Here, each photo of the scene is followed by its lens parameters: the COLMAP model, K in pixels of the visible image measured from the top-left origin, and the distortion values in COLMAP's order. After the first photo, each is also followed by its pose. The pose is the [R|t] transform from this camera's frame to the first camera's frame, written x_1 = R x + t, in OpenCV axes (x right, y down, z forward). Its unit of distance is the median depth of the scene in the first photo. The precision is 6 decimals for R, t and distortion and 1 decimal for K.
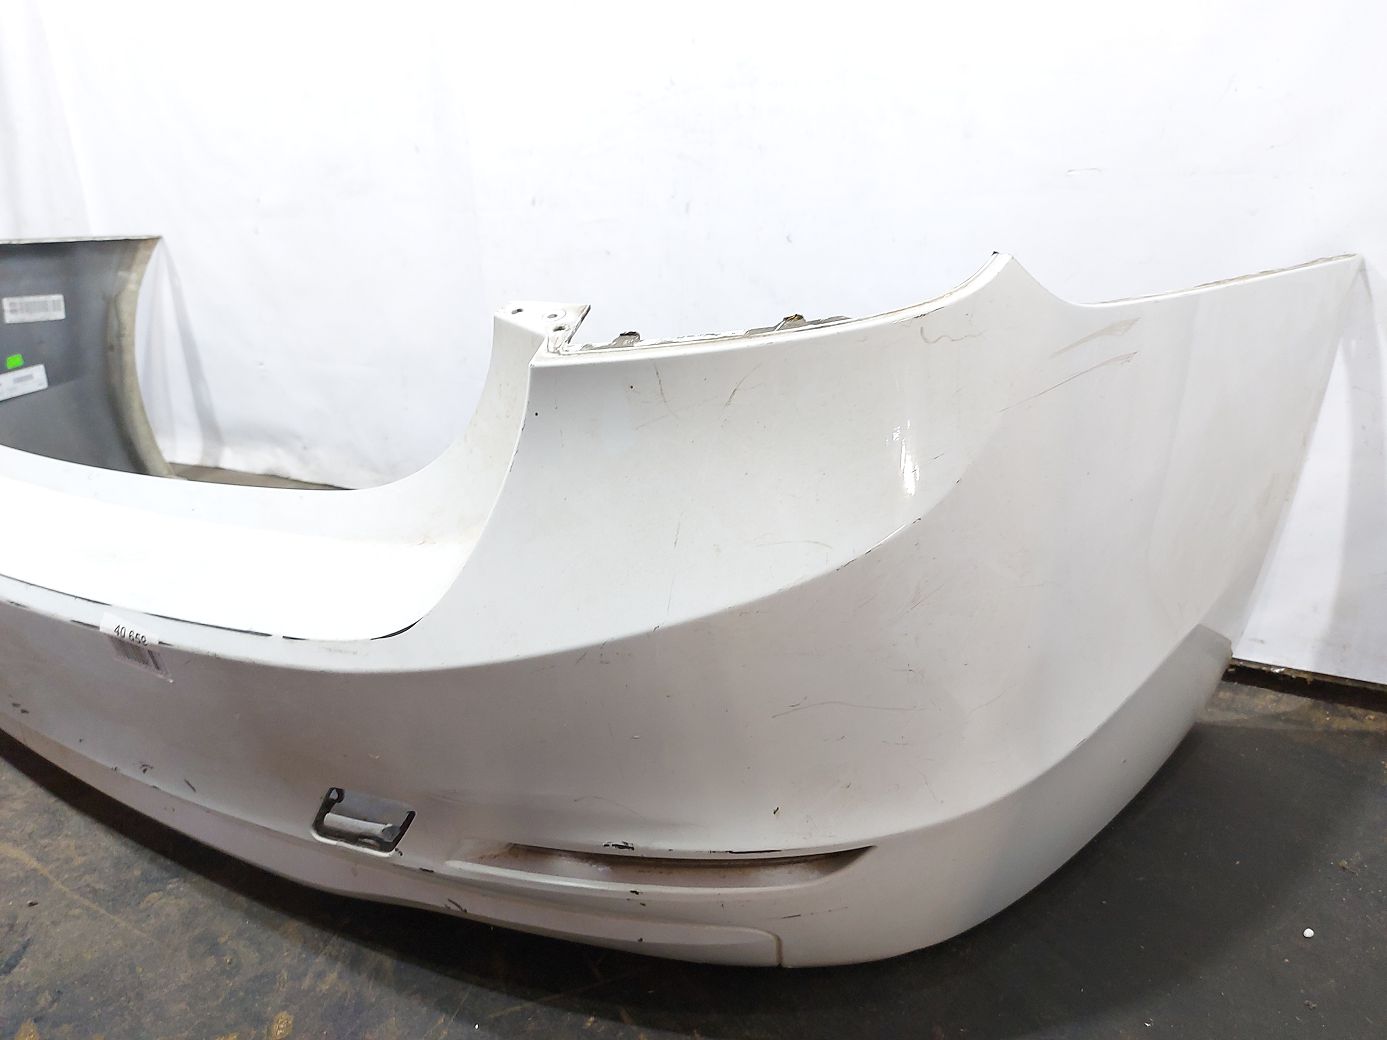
lens RADIAL K [[1008.2, 0, 696.4], [0, 1008.2, 526.5], [0, 0, 1]] dist [0.043483, -0.065875]
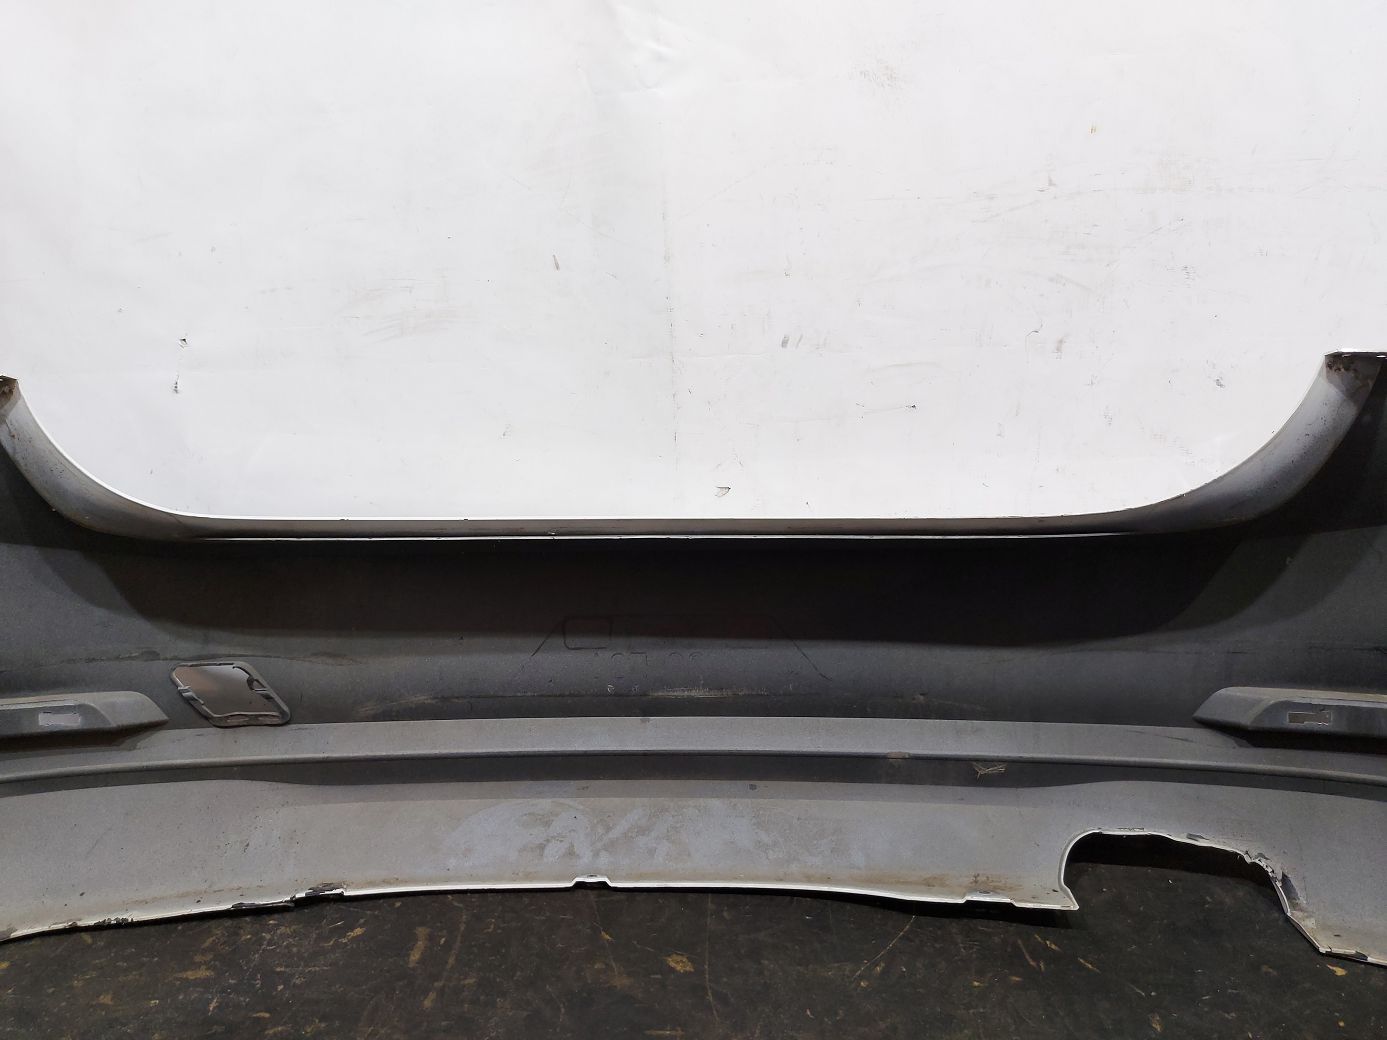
lens RADIAL K [[1008.2, 0, 696.4], [0, 1008.2, 526.5], [0, 0, 1]] dist [0.043483, -0.065875]
pose [[0.907282, -0.095971, 0.409426, -0.596837], [0.137674, 0.987743, -0.073552, -0.174430], [-0.397349, 0.123099, 0.909374, 0.468825]]
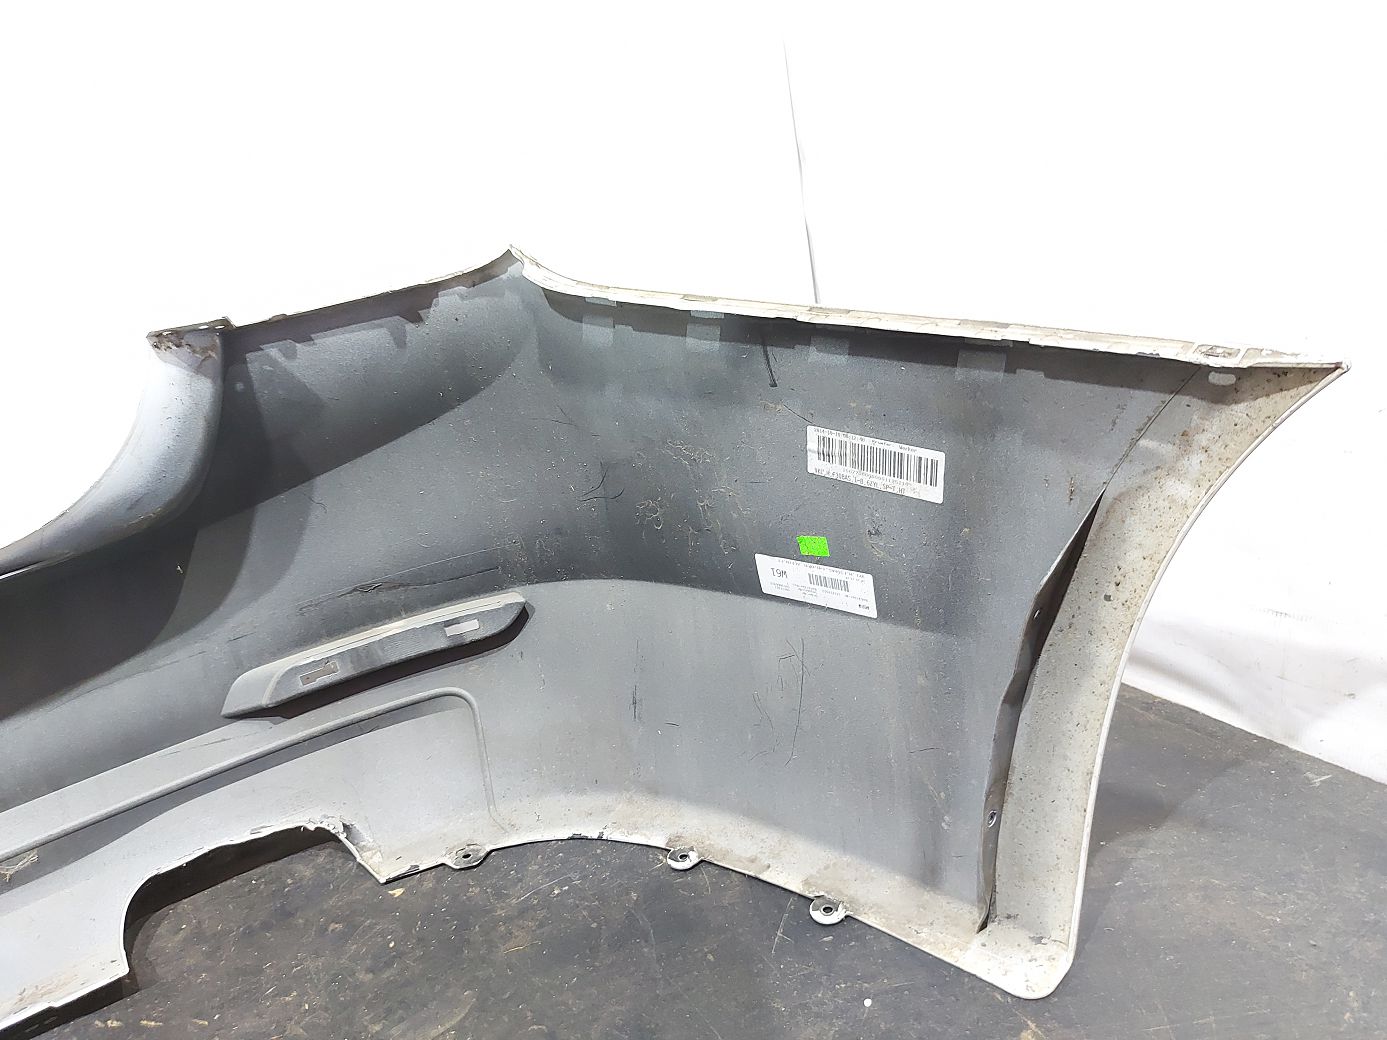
lens RADIAL K [[997.4, 0, 693.8], [0, 997.4, 525.9], [0, 0, 1]] dist [0.035900, -0.042888]
pose [[0.407211, -0.326433, 0.853007, -0.389481], [0.438859, 0.888999, 0.130703, -0.101528], [-0.800988, 0.321126, 0.505268, 0.332199]]
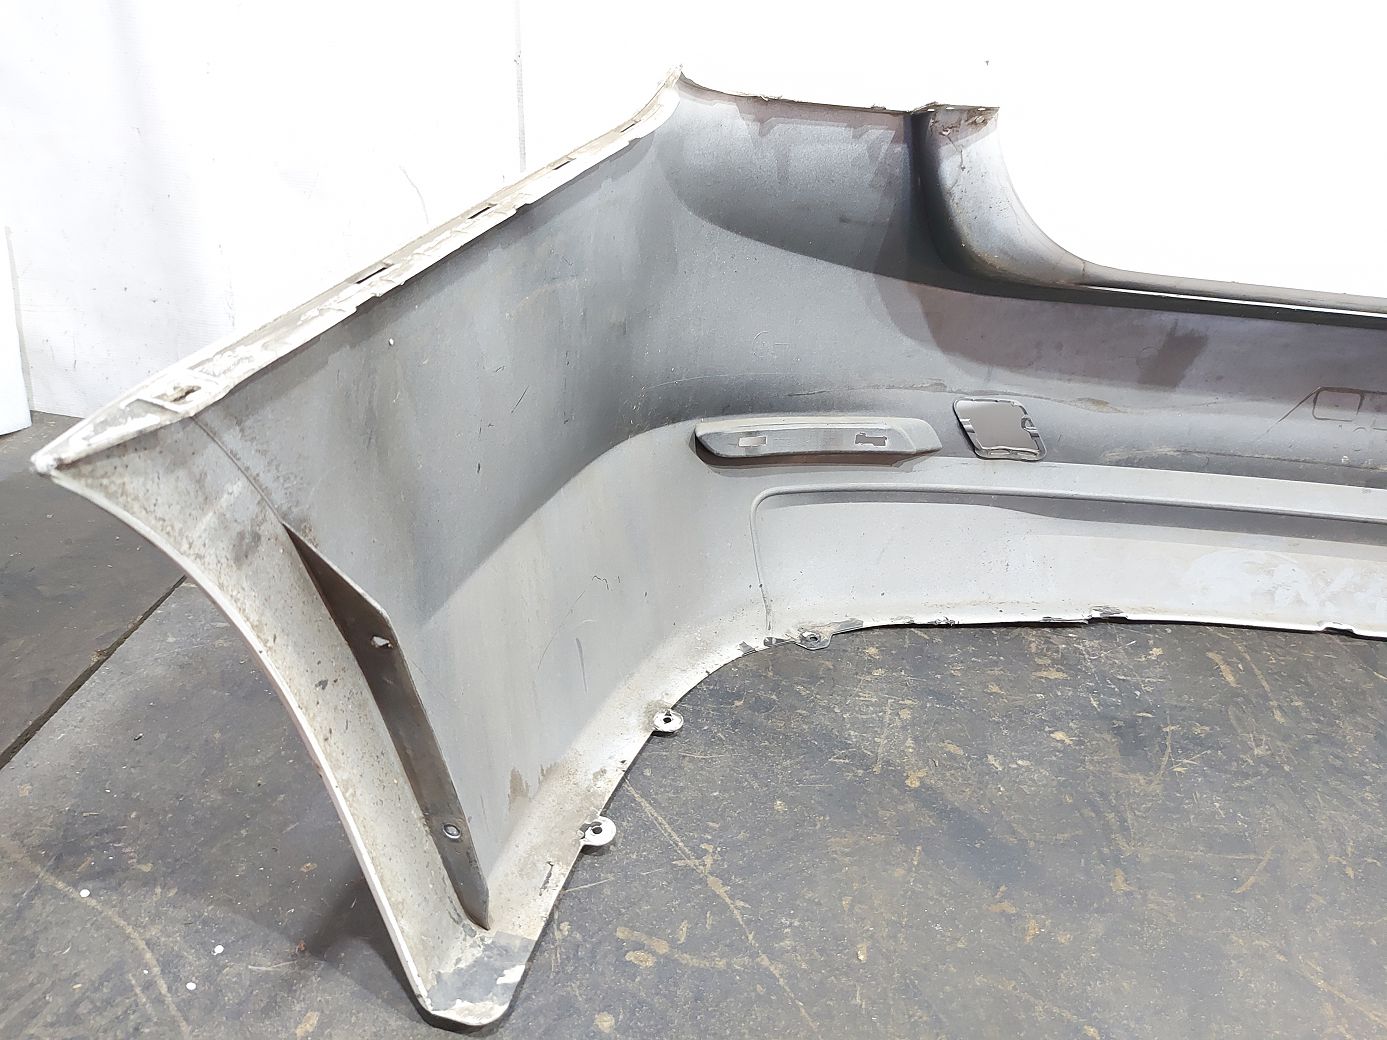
lens RADIAL K [[991.4, 0, 697.4], [0, 991.4, 522.4], [0, 0, 1]] dist [0.080912, -0.111193]
pose [[0.915134, -0.116822, 0.385852, -1.225808], [0.037996, 0.977828, 0.205933, -0.266206], [-0.401355, -0.173795, 0.899283, 0.699439]]
